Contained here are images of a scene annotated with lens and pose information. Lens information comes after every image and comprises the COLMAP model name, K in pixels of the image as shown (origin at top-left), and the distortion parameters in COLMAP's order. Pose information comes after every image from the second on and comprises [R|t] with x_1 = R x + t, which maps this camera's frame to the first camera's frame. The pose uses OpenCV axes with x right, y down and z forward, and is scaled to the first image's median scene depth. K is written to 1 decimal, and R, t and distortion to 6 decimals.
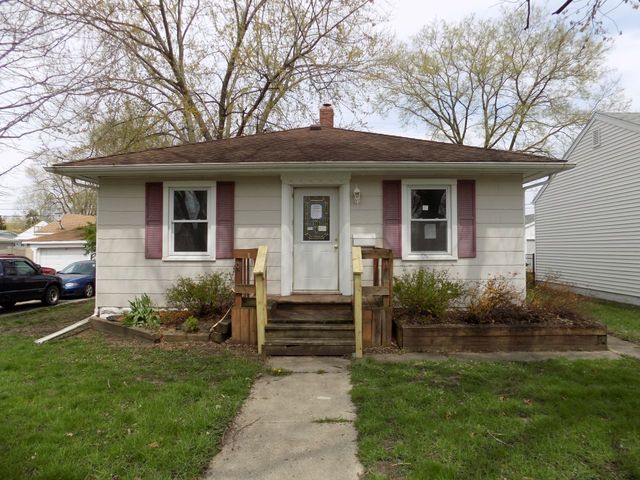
lens RADIAL K [[426.1, 0, 318.2], [0, 426.1, 235.8], [0, 0, 1]] dist [-0.020509, 0.010028]
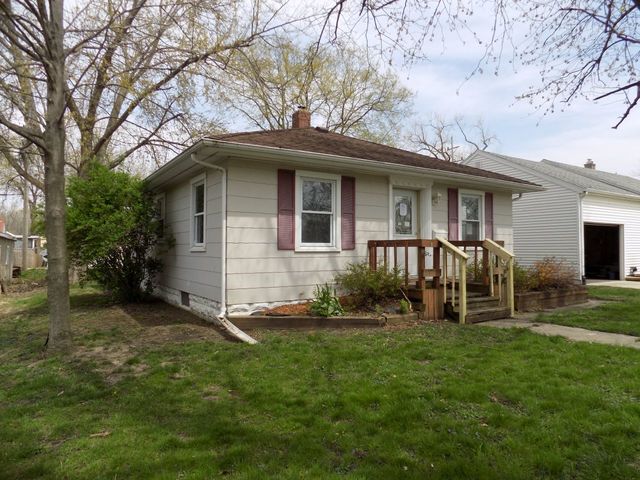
lens RADIAL K [[426.1, 0, 318.8], [0, 426.1, 244.0], [0, 0, 1]] dist [-0.020509, 0.010028]
pose [[0.802473, 0.004518, 0.596672, -0.937041], [-0.024120, 0.999400, 0.024872, 0.015588], [-0.596201, -0.034351, 0.802100, 0.193766]]
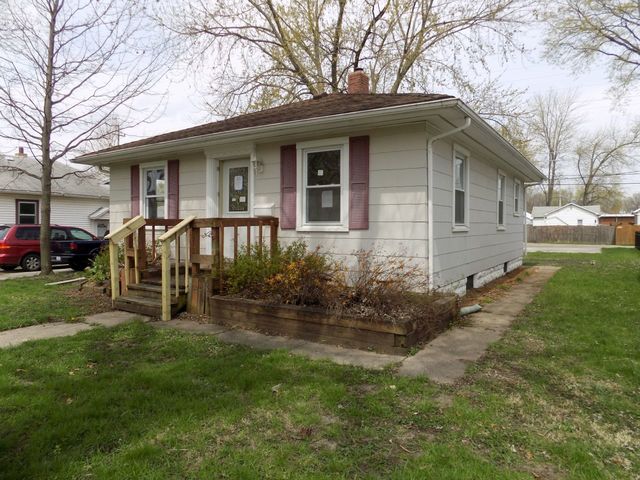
lens RADIAL K [[426.1, 0, 281.1], [0, 426.1, 235.2], [0, 0, 1]] dist [-0.020509, 0.010028]
pose [[0.833437, 0.019055, -0.552285, 0.675092], [0.016968, 0.998052, 0.060041, 0.009380], [0.552353, -0.059412, 0.831490, 0.208150]]
